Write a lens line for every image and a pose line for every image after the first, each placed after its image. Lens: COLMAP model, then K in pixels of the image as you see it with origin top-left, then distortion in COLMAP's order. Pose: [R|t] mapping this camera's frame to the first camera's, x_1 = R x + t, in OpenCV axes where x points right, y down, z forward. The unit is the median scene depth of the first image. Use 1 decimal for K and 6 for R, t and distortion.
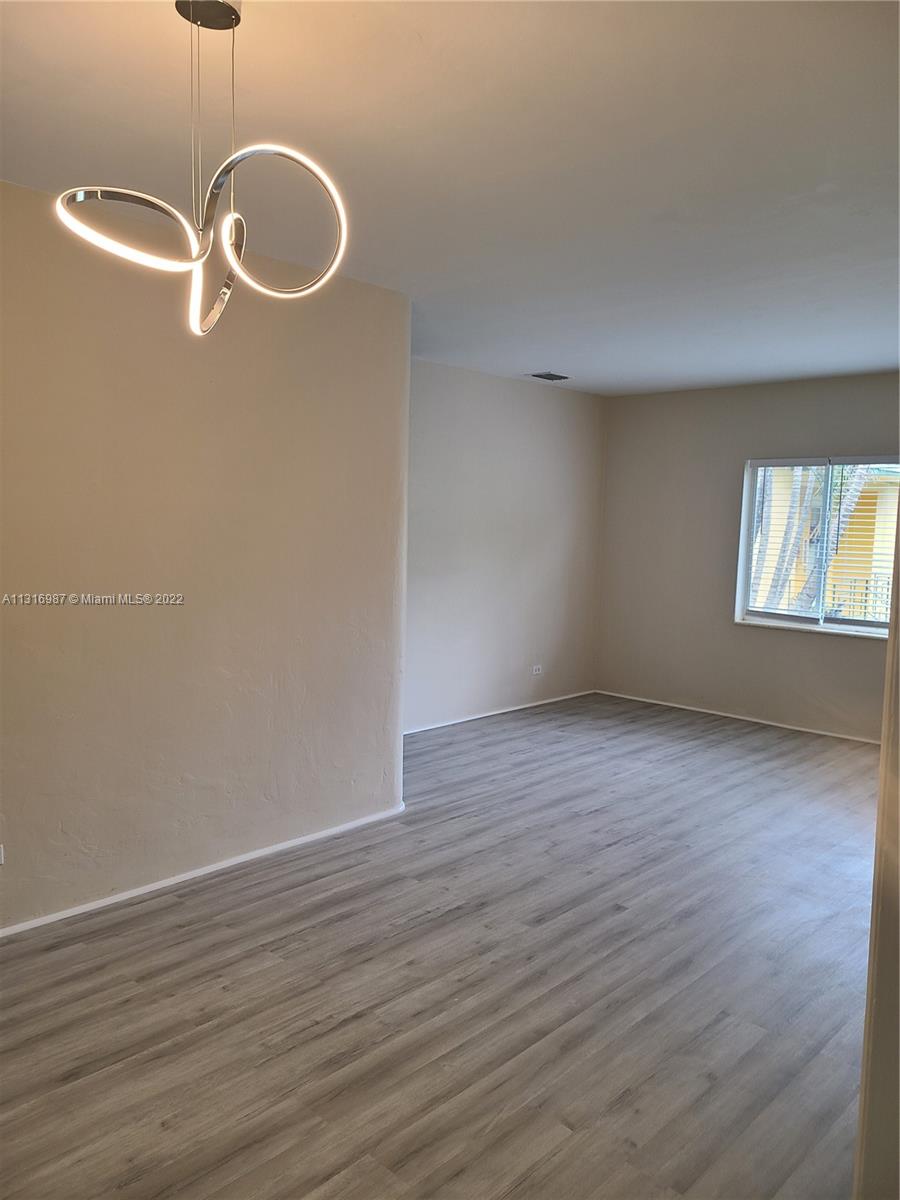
lens RADIAL K [[901.5, 0, 446.1], [0, 901.5, 593.0], [0, 0, 1]] dist [0.071942, -0.037565]
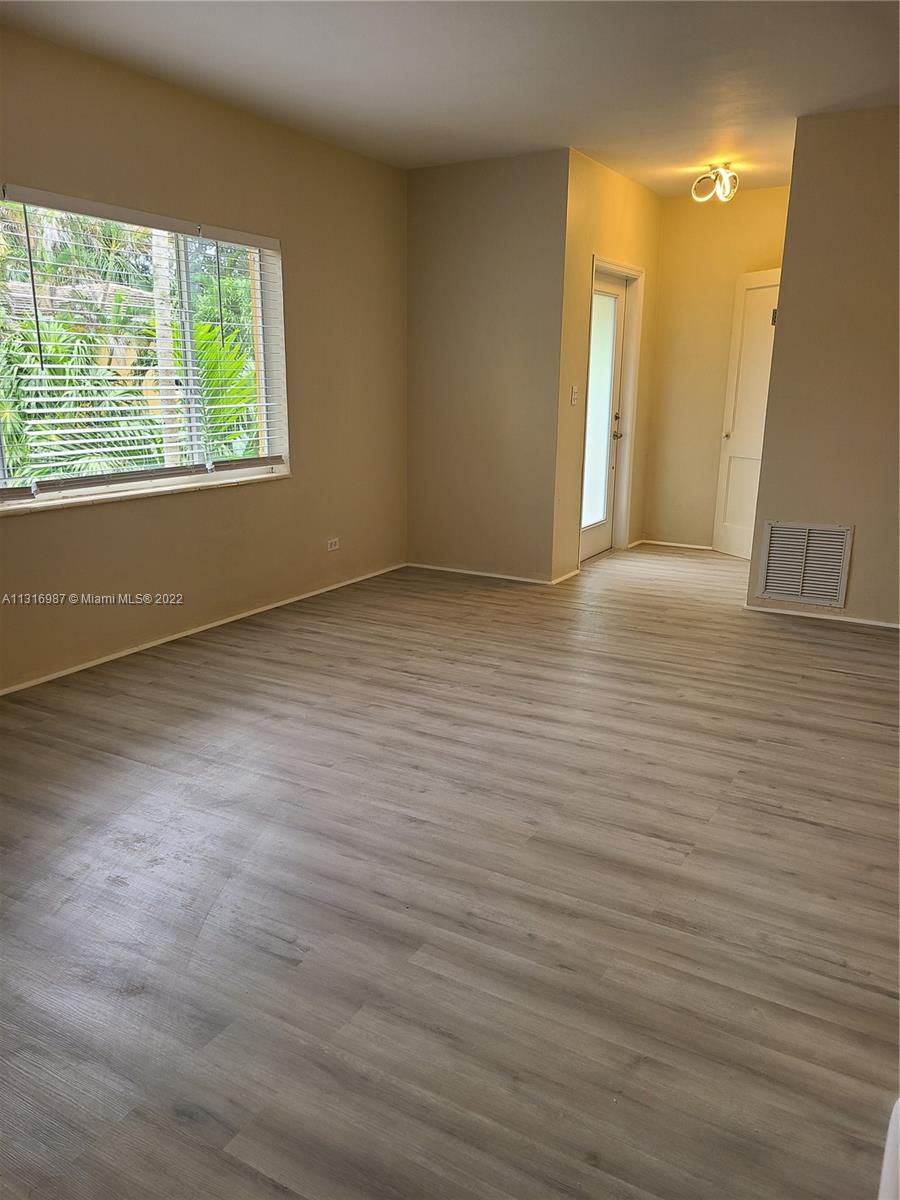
lens RADIAL K [[901.5, 0, 449.0], [0, 901.5, 602.0], [0, 0, 1]] dist [0.071942, -0.037565]
pose [[-0.225725, -0.262697, 0.938104, -0.322393], [0.069234, 0.956196, 0.284422, -0.073607], [-0.971728, 0.129150, -0.197649, 1.331308]]
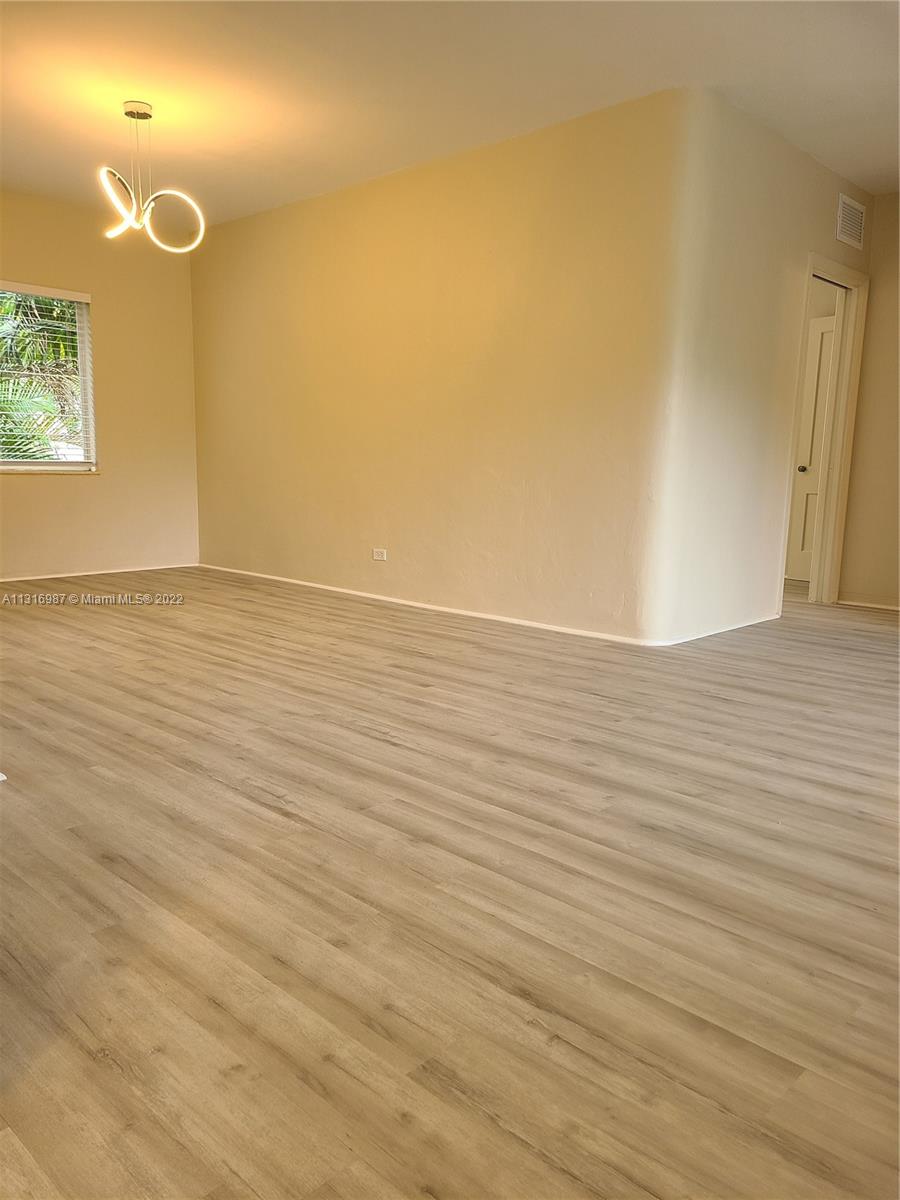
lens RADIAL K [[901.5, 0, 445.9], [0, 901.5, 600.6], [0, 0, 1]] dist [0.071942, -0.037565]
pose [[-0.009422, 0.125367, -0.992066, 0.981757], [-0.105582, 0.986439, 0.125659, 0.098925], [0.994366, 0.105928, 0.003942, 0.831057]]
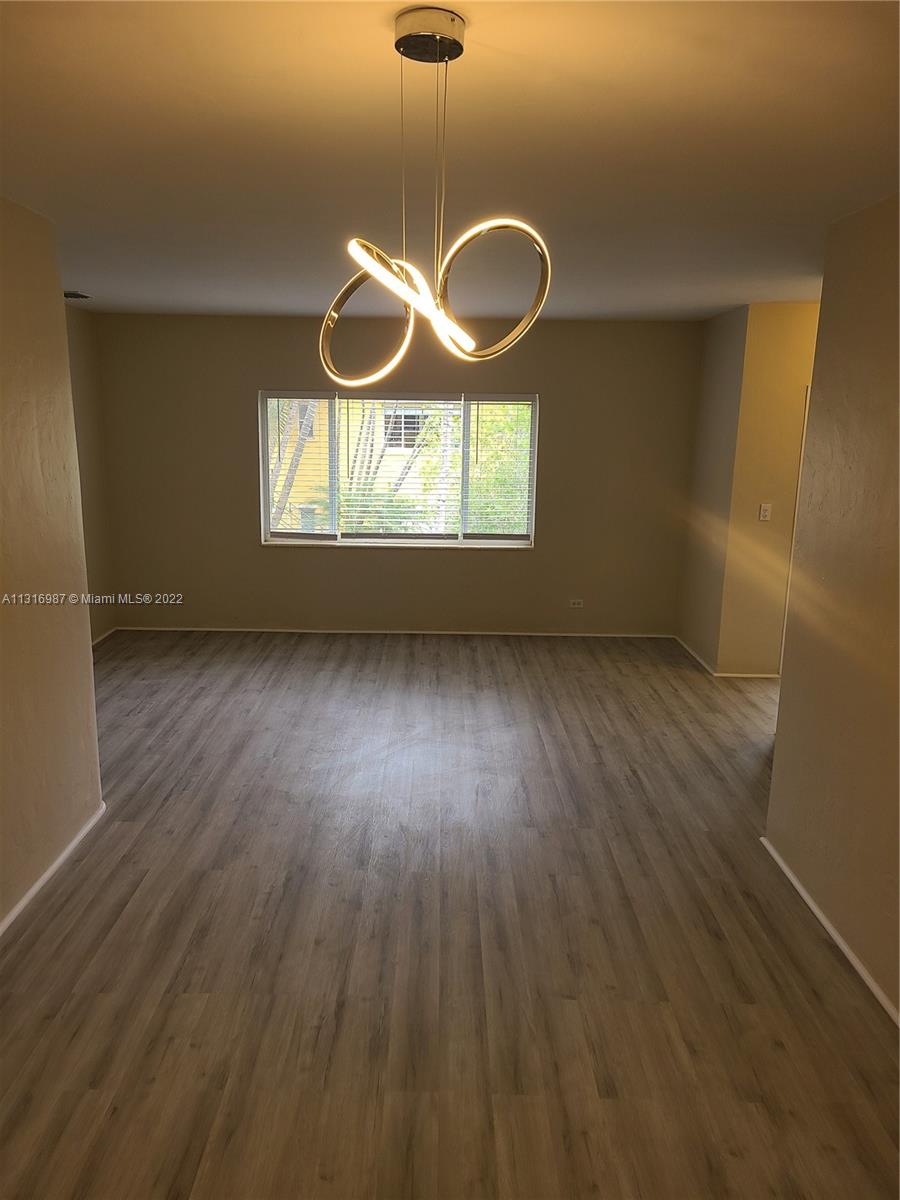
lens RADIAL K [[901.5, 0, 434.5], [0, 901.5, 602.5], [0, 0, 1]] dist [0.071942, -0.037565]
pose [[0.731921, -0.155744, 0.663351, -0.410346], [0.062133, 0.984727, 0.162642, -0.099576], [-0.678550, -0.077825, 0.730419, 0.126034]]
